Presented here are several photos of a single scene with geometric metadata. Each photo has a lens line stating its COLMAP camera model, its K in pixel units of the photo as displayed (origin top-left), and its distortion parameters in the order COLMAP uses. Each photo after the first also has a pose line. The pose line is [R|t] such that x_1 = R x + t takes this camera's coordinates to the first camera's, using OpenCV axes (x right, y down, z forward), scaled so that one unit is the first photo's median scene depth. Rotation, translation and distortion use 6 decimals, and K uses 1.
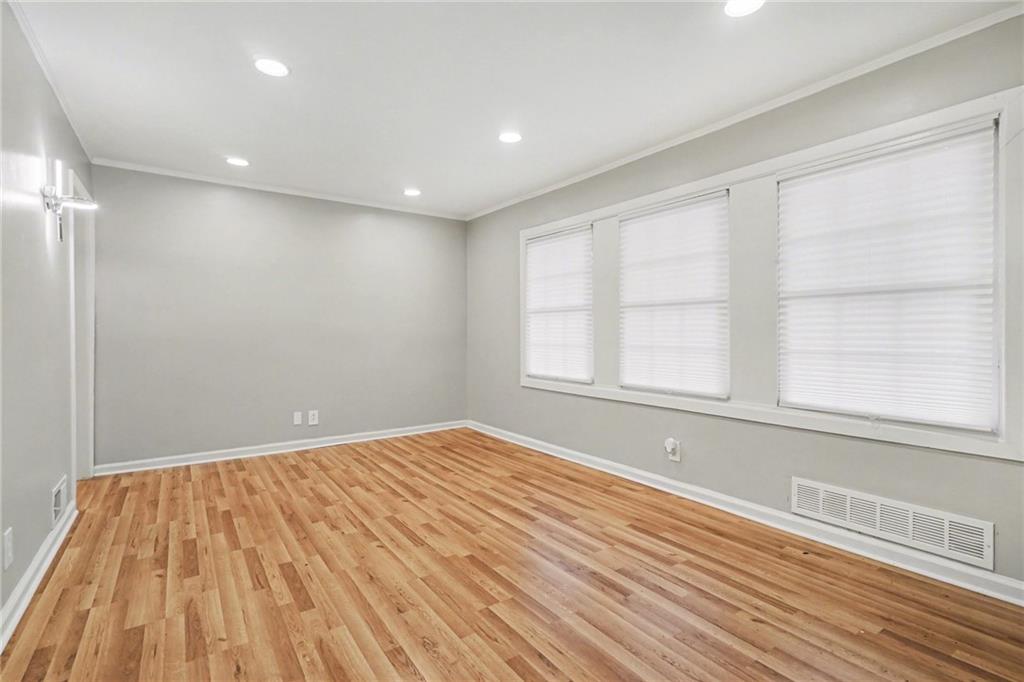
lens RADIAL K [[486.5, 0, 494.7], [0, 486.5, 334.2], [0, 0, 1]] dist [0.006021, 0.002431]
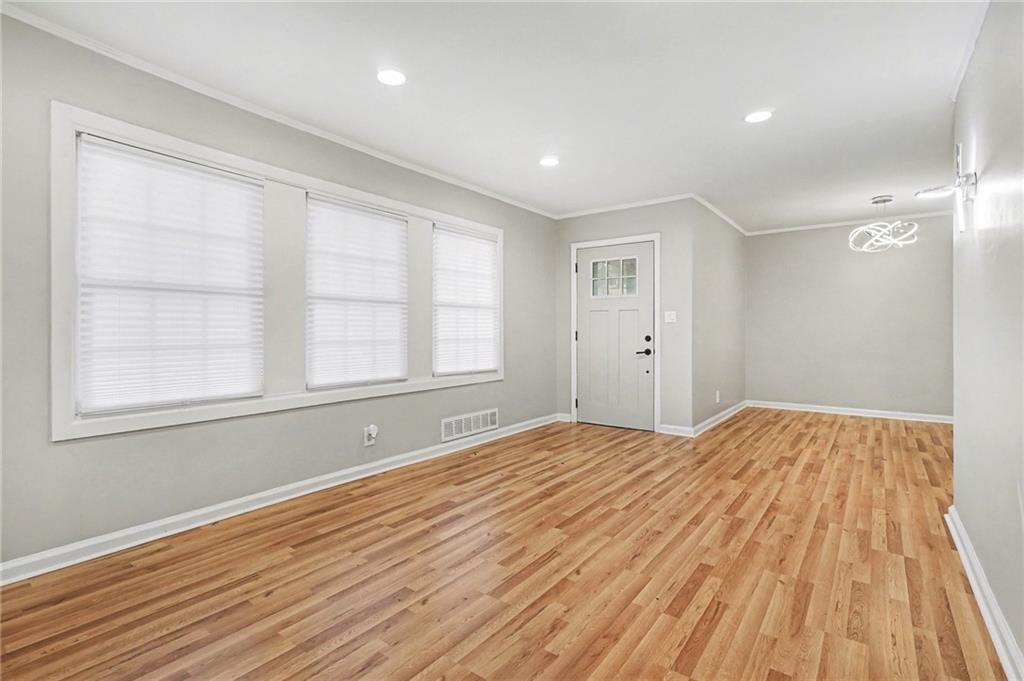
lens RADIAL K [[486.5, 0, 518.5], [0, 486.5, 343.9], [0, 0, 1]] dist [0.006021, 0.002431]
pose [[-0.350199, -0.021713, 0.936424, -0.867993], [0.006384, 0.999653, 0.025567, 0.008795], [-0.936654, 0.014931, -0.349939, 1.216860]]
